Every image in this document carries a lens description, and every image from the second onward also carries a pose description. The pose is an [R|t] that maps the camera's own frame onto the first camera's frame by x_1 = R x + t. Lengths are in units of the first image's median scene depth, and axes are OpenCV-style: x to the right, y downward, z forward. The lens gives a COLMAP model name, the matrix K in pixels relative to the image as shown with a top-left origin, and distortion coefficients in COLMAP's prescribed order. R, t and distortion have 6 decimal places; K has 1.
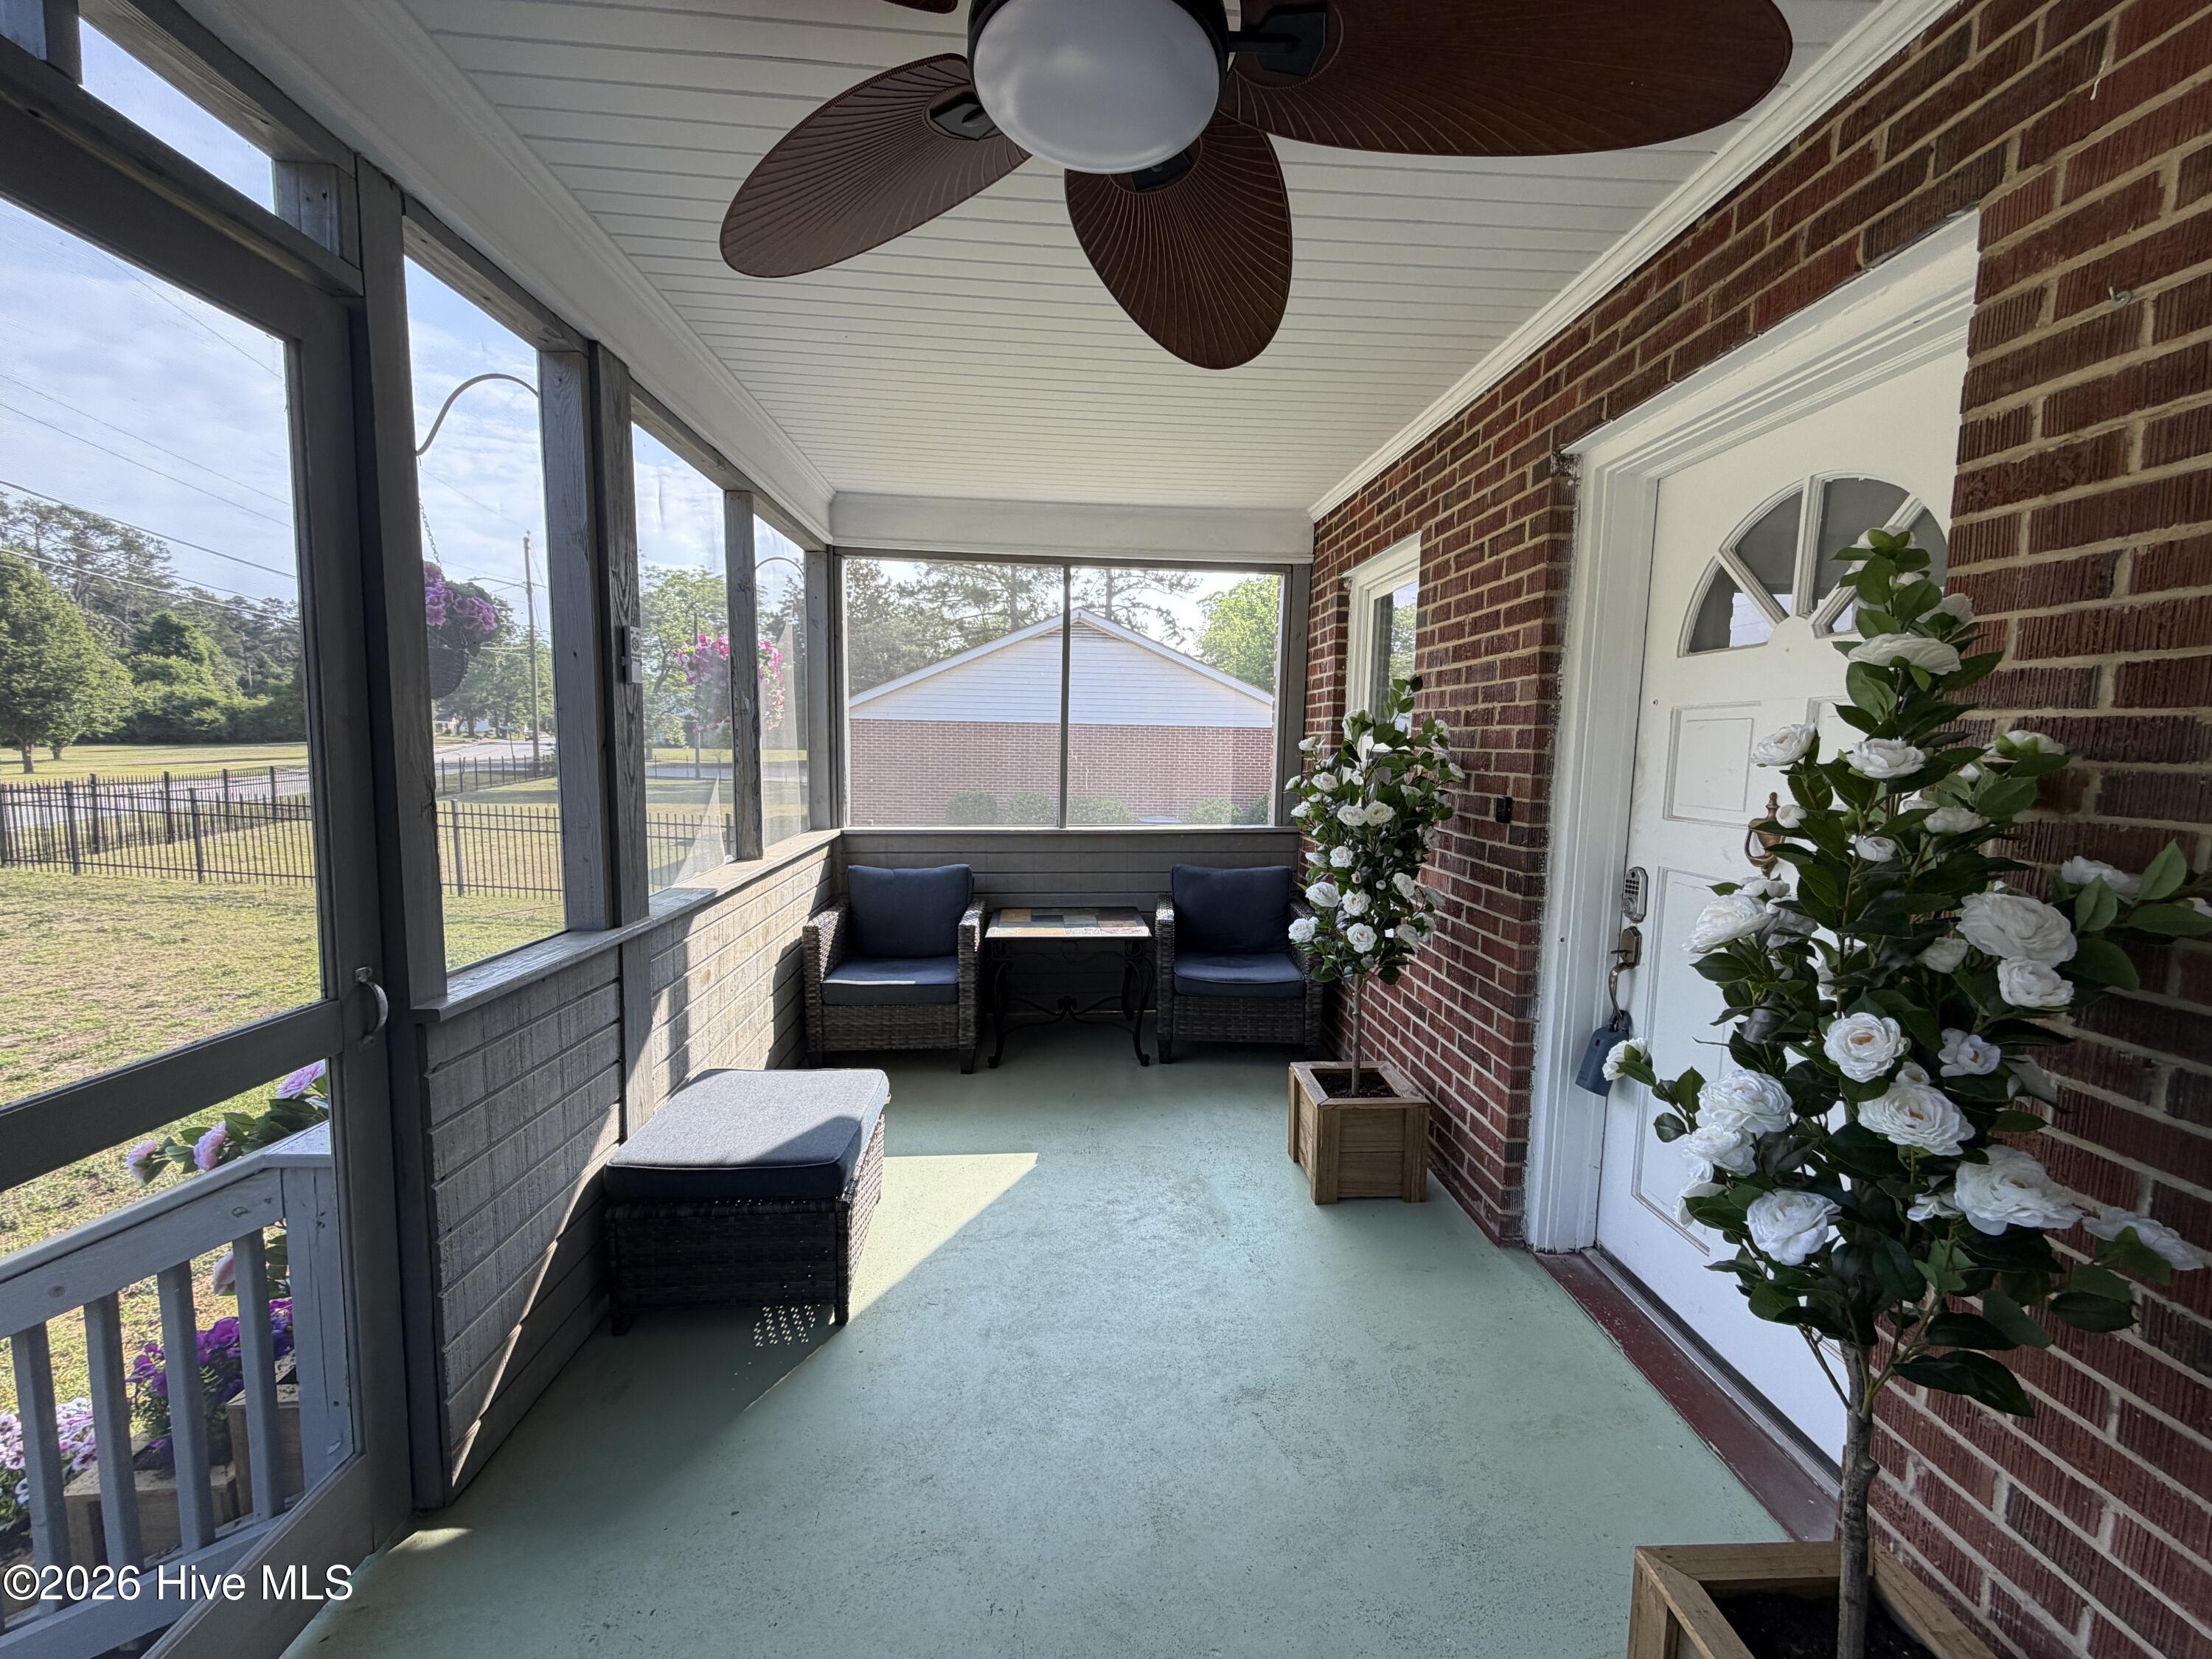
lens RADIAL K [[885.8, 0, 1117.5], [0, 885.8, 826.0], [0, 0, 1]] dist [-0.002147, 0.000783]
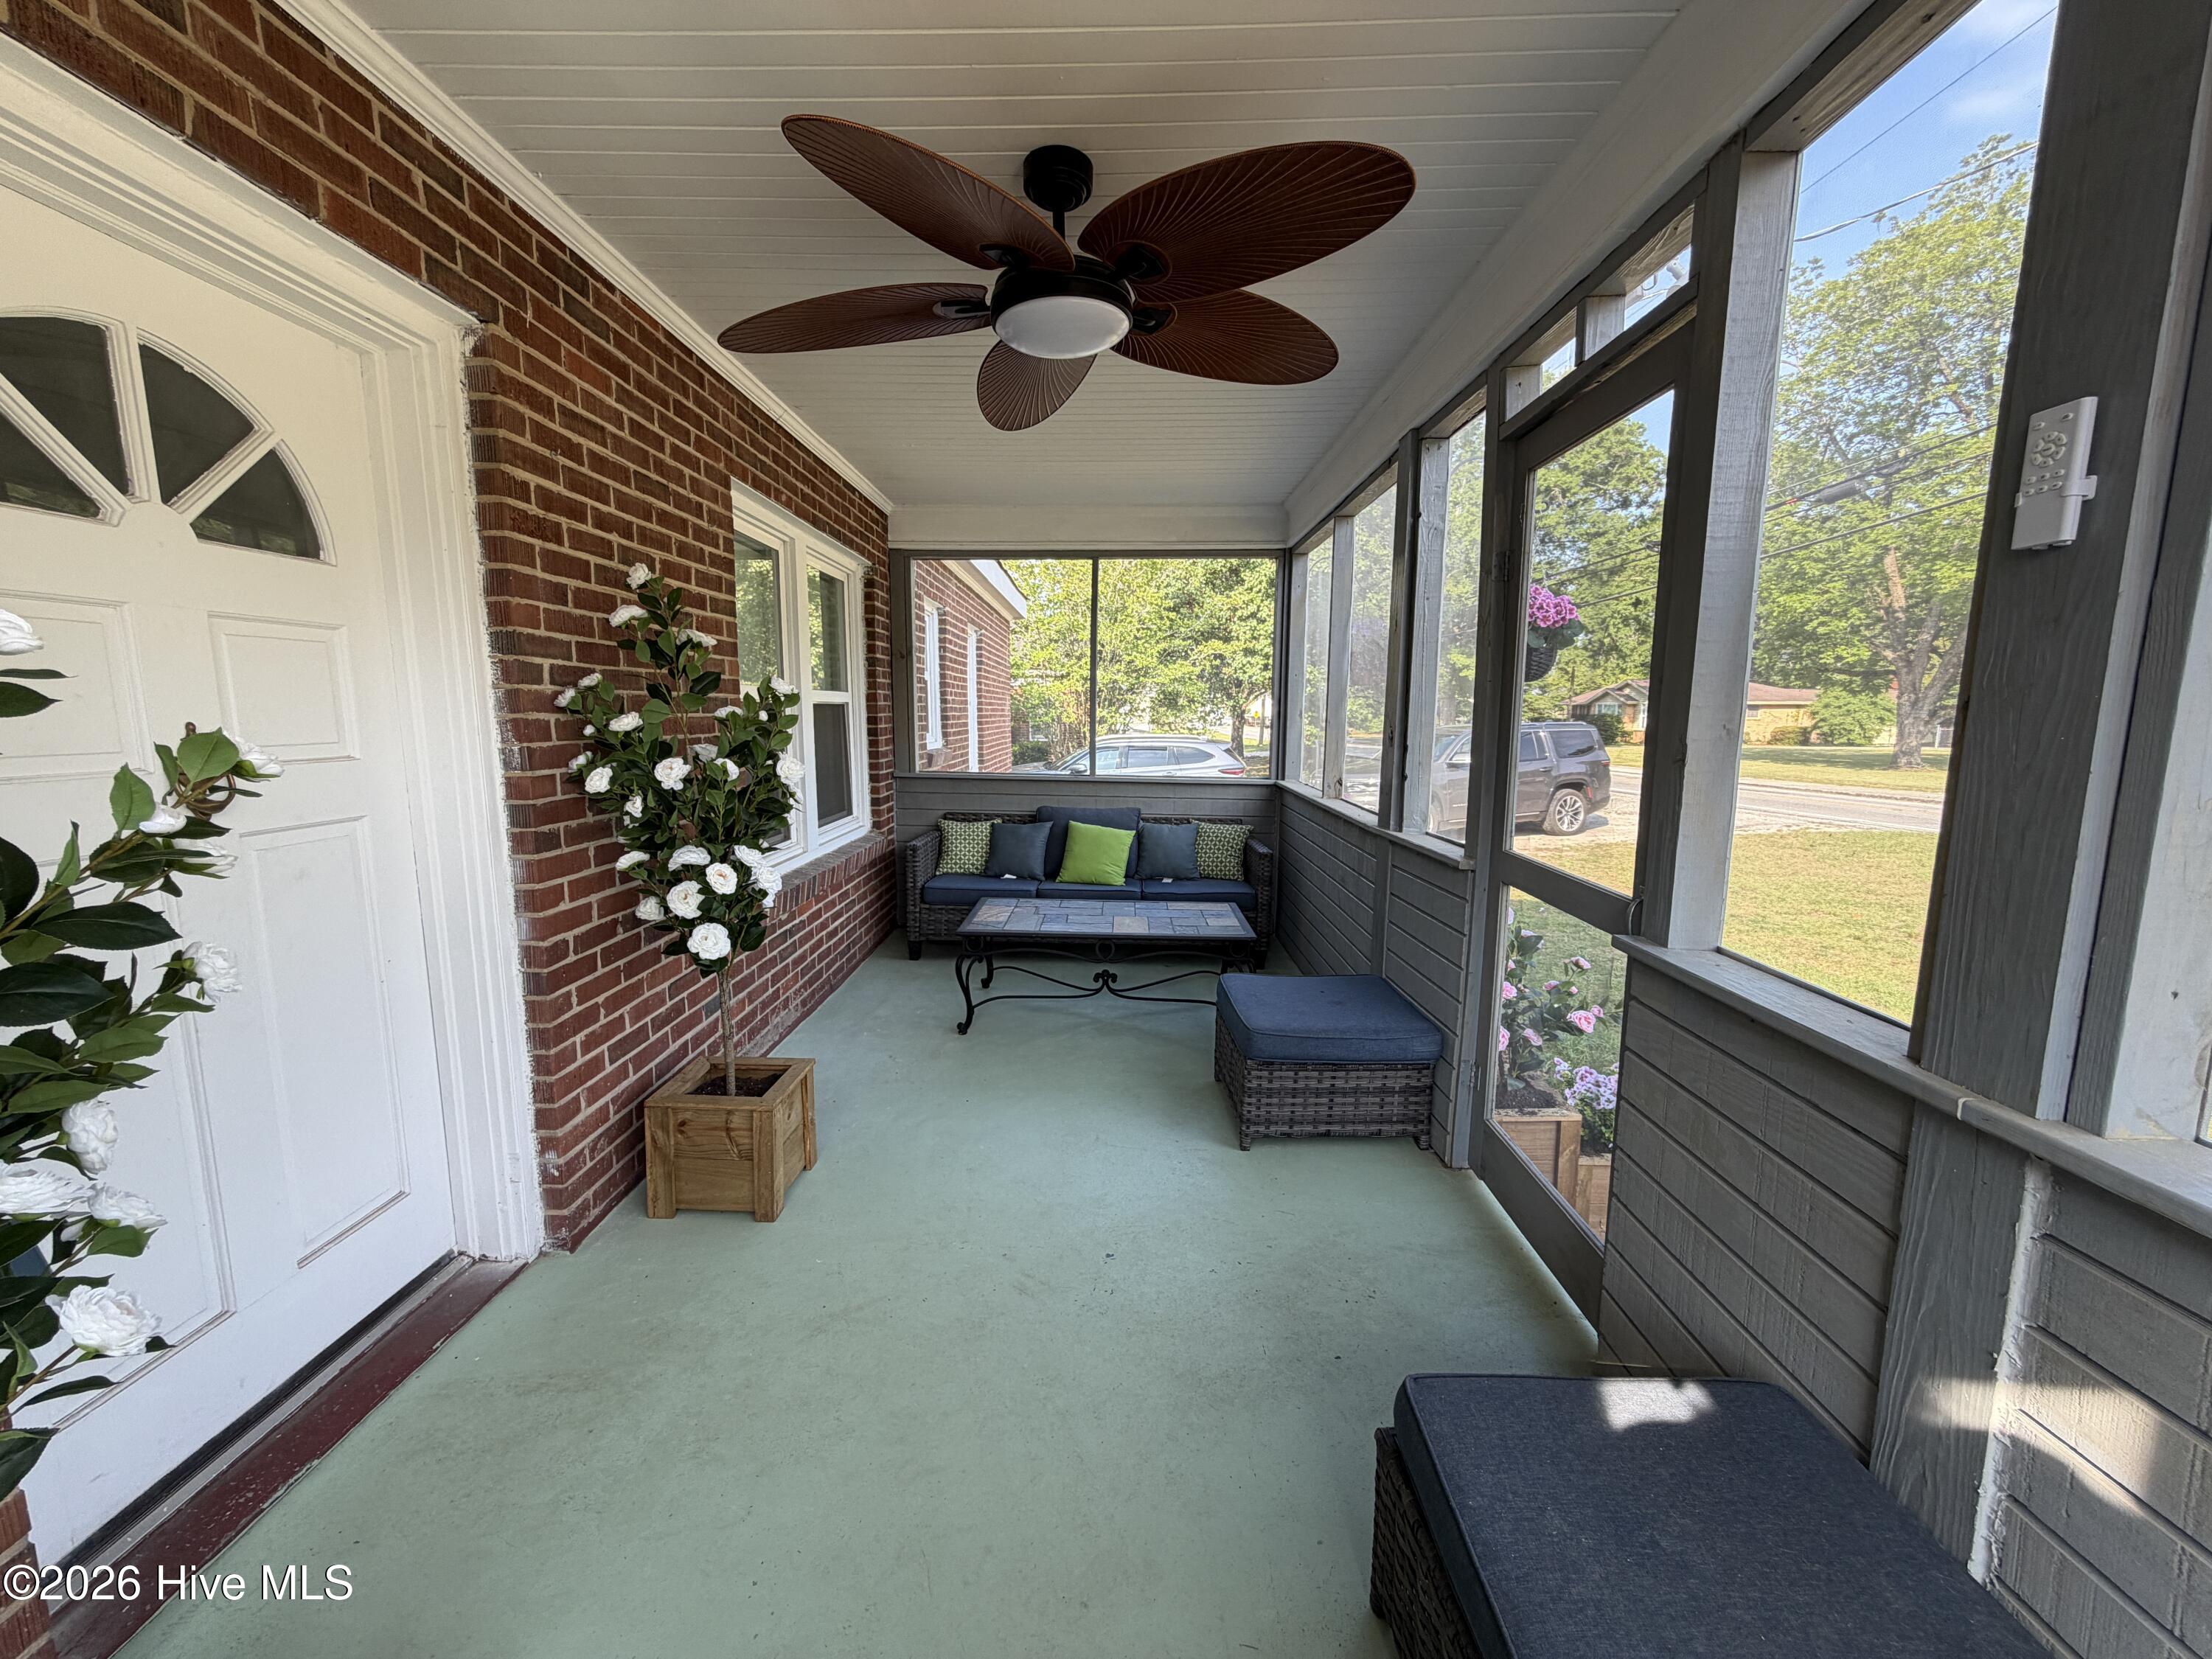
lens RADIAL K [[885.8, 0, 1100.6], [0, 885.8, 836.3], [0, 0, 1]] dist [-0.002147, 0.000783]
pose [[-0.996689, -0.033833, 0.073928, -0.214542], [-0.015342, 0.971230, 0.237650, -0.193162], [-0.079842, 0.235729, -0.968534, 2.344338]]
